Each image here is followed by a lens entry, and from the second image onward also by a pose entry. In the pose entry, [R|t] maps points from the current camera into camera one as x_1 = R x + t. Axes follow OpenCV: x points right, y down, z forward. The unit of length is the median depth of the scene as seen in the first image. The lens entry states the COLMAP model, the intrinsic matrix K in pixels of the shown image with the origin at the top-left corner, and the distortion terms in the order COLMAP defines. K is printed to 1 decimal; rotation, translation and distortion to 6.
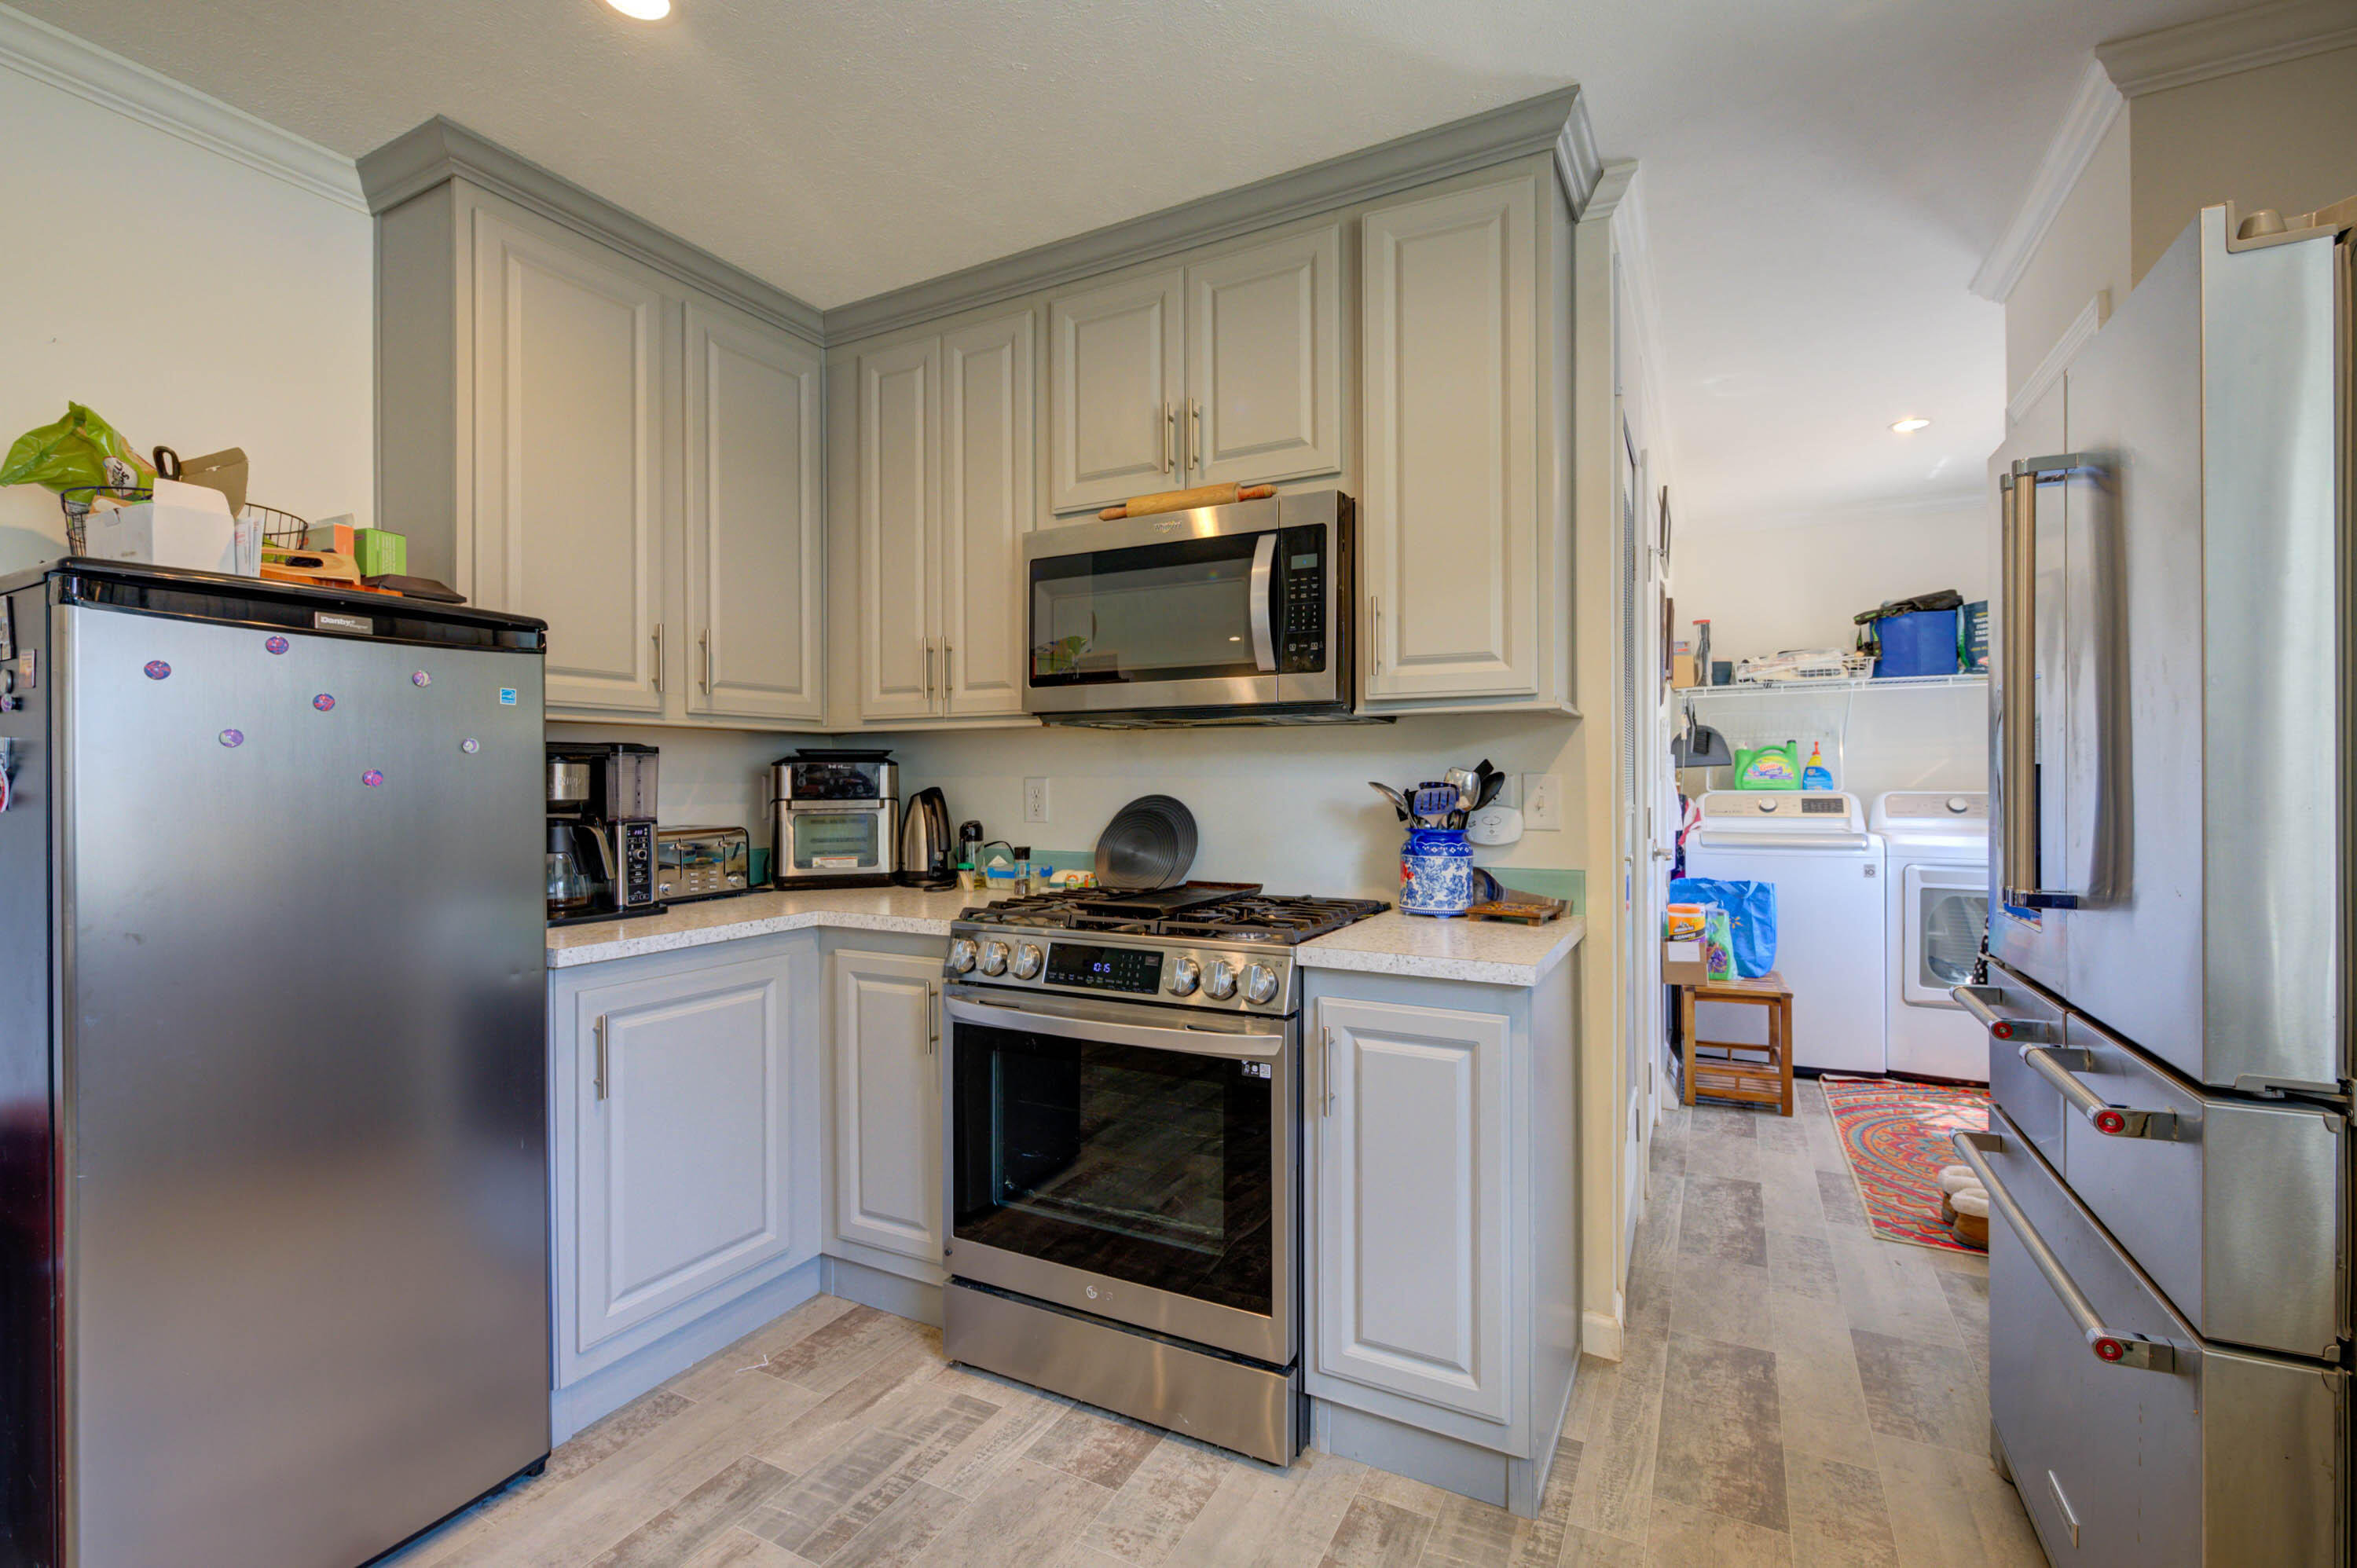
lens RADIAL K [[1044.1, 0, 1177.2], [0, 1044.1, 779.2], [0, 0, 1]] dist [0.000653, -0.001177]
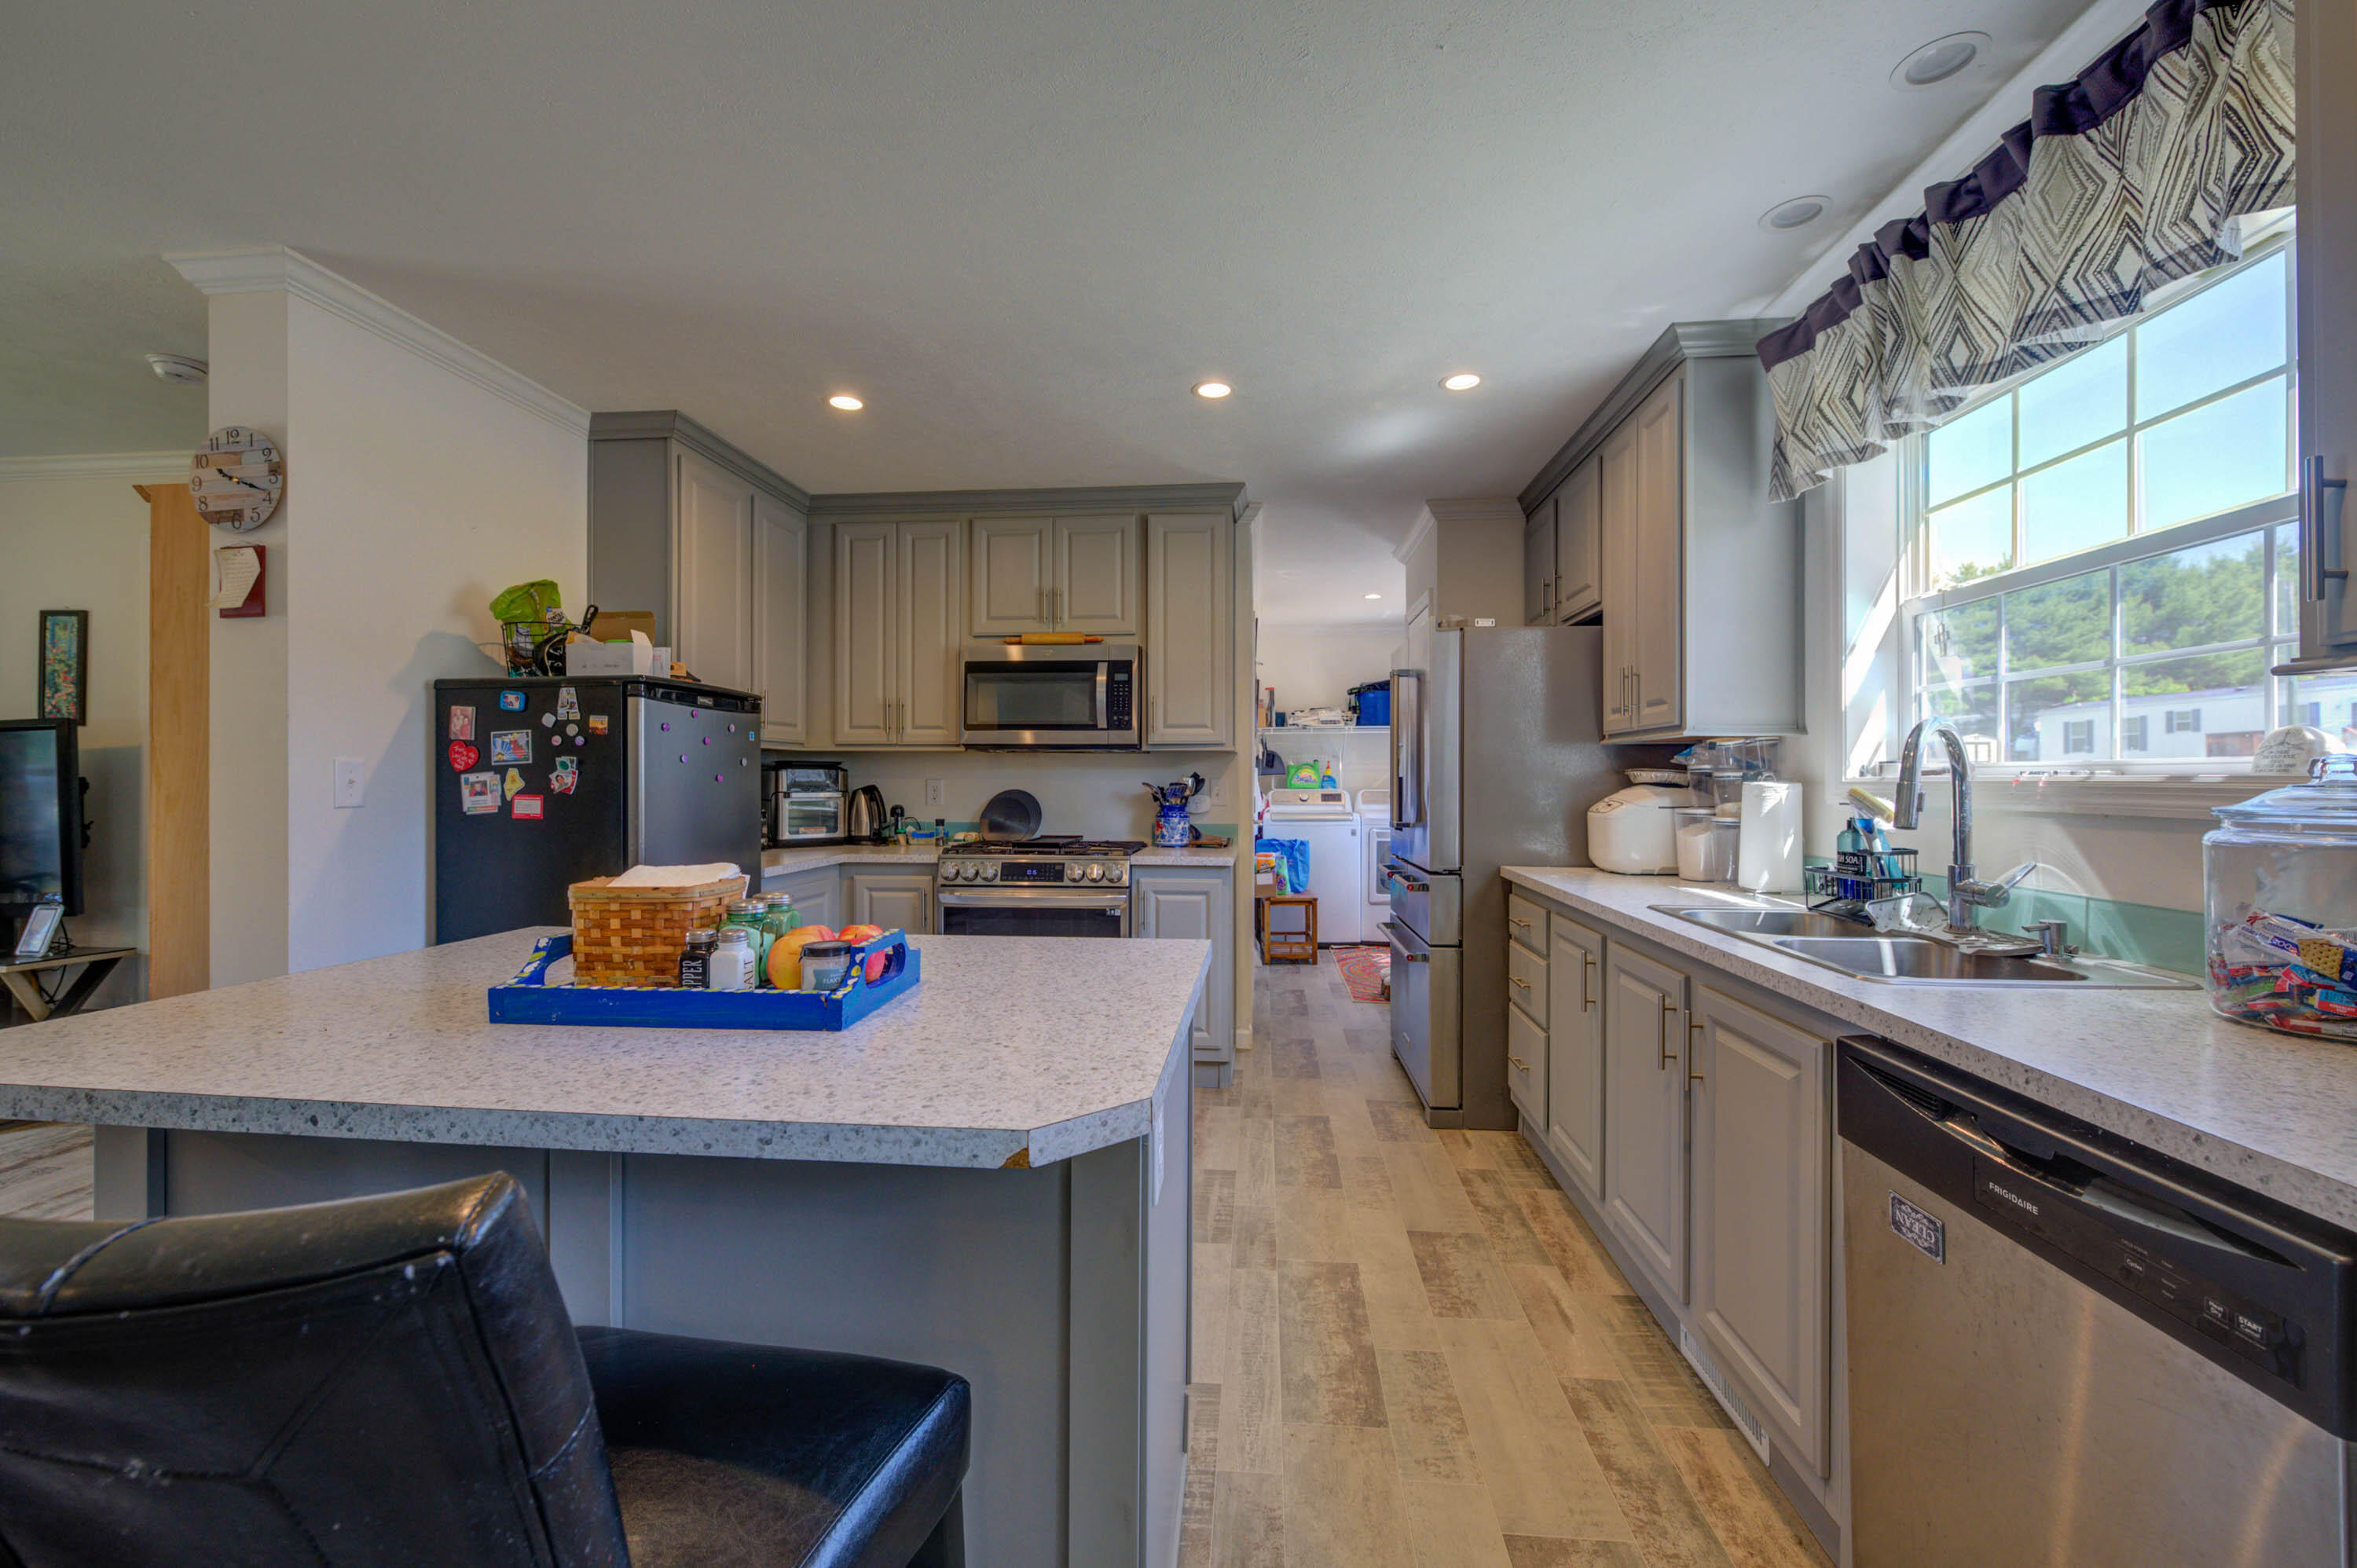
lens RADIAL K [[944.2, 0, 1184.5], [0, 944.2, 781.8], [0, 0, 1]] dist [0.000305, -0.000279]
pose [[0.920352, 0.004458, 0.391065, -0.421964], [-0.004384, 0.999990, -0.001082, 0.002689], [-0.391066, -0.000719, 0.920362, -0.667295]]
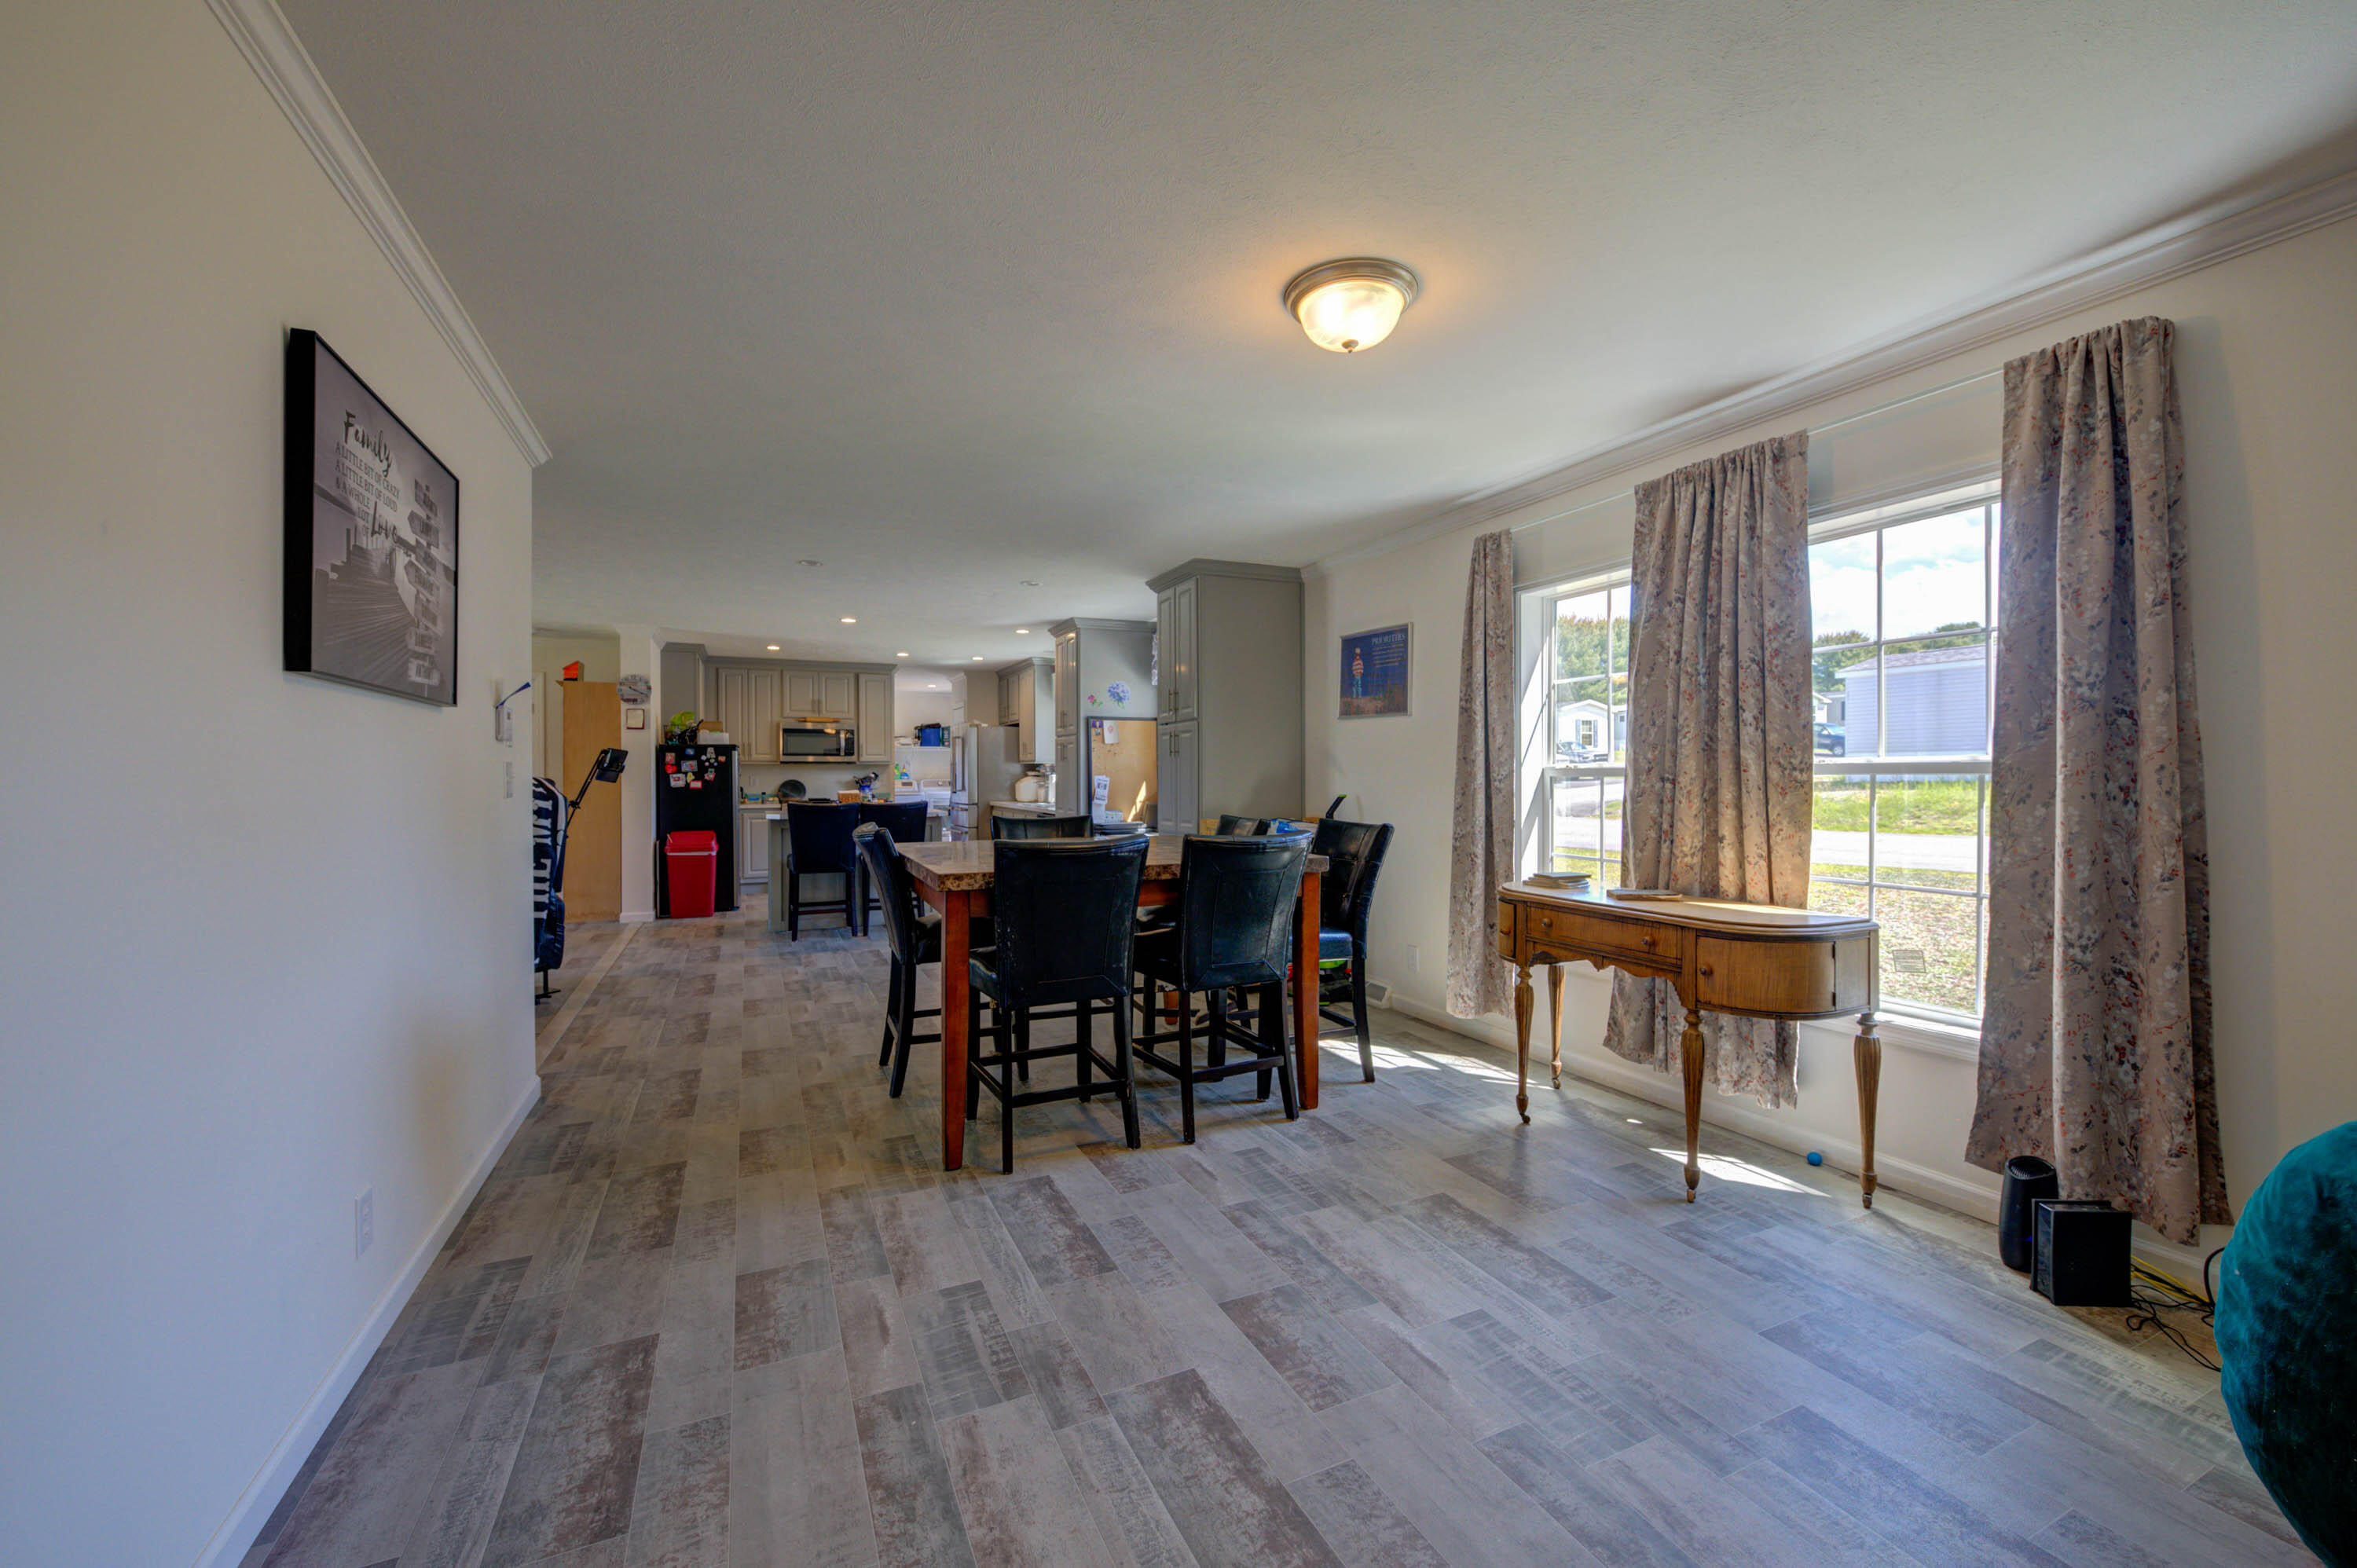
lens RADIAL K [[944.2, 0, 1187.6], [0, 944.2, 768.2], [0, 0, 1]] dist [0.000305, -0.000279]
pose [[0.602353, 0.006856, 0.798200, -2.325192], [0.000238, 0.999962, -0.008768, 0.003763], [-0.798229, 0.005471, 0.602329, -2.863473]]
